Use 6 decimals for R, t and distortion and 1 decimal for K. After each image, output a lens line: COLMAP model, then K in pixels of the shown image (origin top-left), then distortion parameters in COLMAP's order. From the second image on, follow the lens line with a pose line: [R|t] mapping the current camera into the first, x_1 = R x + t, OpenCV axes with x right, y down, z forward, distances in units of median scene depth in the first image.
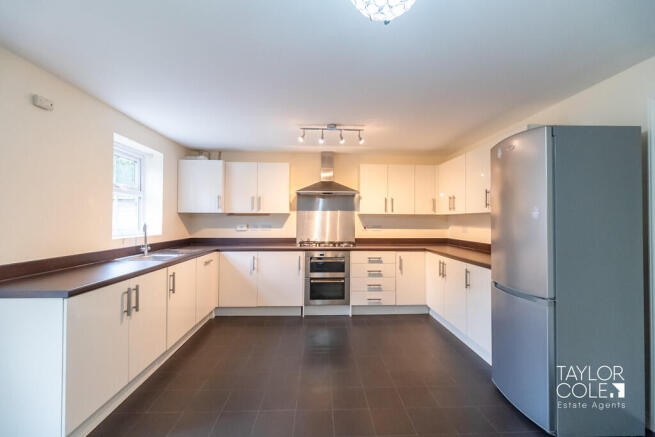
lens RADIAL K [[289.1, 0, 329.2], [0, 289.1, 215.7], [0, 0, 1]] dist [0.000375, -0.000173]
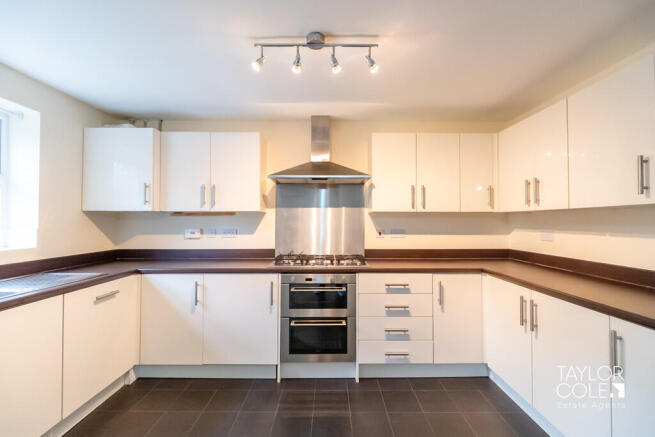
lens RADIAL K [[289.1, 0, 329.2], [0, 289.1, 215.7], [0, 0, 1]] dist [0.000375, -0.000173]
pose [[0.999092, -0.005167, -0.042289, 0.042695], [0.005036, 0.999982, -0.003195, 0.004221], [0.042305, 0.002979, 0.999100, 0.392990]]
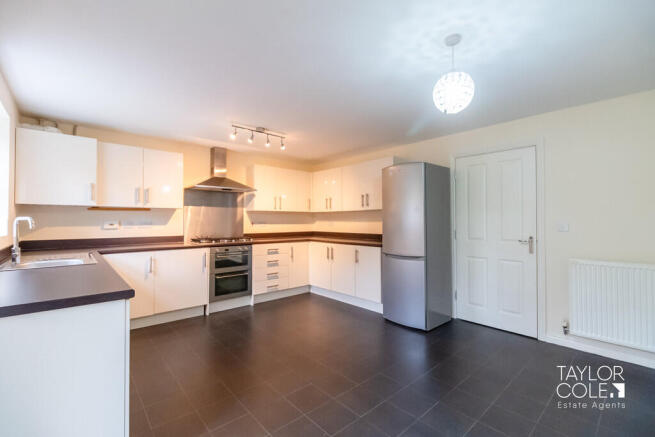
lens RADIAL K [[289.1, 0, 329.2], [0, 289.1, 215.7], [0, 0, 1]] dist [0.000375, -0.000173]
pose [[0.772673, 0.005061, 0.634784, -0.386841], [-0.006899, 0.999976, 0.000425, 0.011886], [-0.634766, -0.004708, 0.772690, -0.009454]]
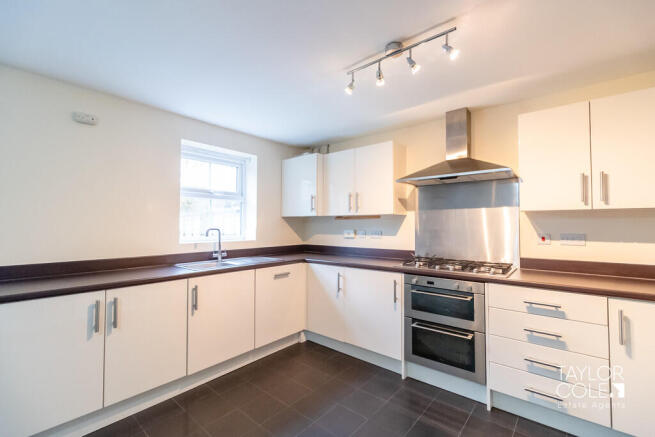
lens RADIAL K [[289.1, 0, 329.2], [0, 289.1, 215.7], [0, 0, 1]] dist [0.000375, -0.000173]
pose [[0.735033, -0.026474, -0.677514, 0.222048], [0.014086, 0.999618, -0.023779, 0.009927], [0.677885, 0.007935, 0.735125, 0.421972]]
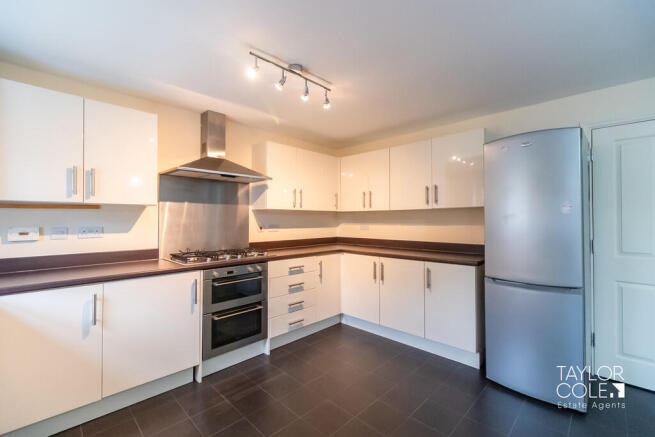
lens RADIAL K [[289.1, 0, 329.2], [0, 289.1, 215.7], [0, 0, 1]] dist [0.000375, -0.000173]
pose [[0.726733, 0.003405, 0.686912, -0.298235], [-0.008263, 0.999959, 0.003784, 0.007428], [-0.686870, -0.008426, 0.726731, 0.389679]]
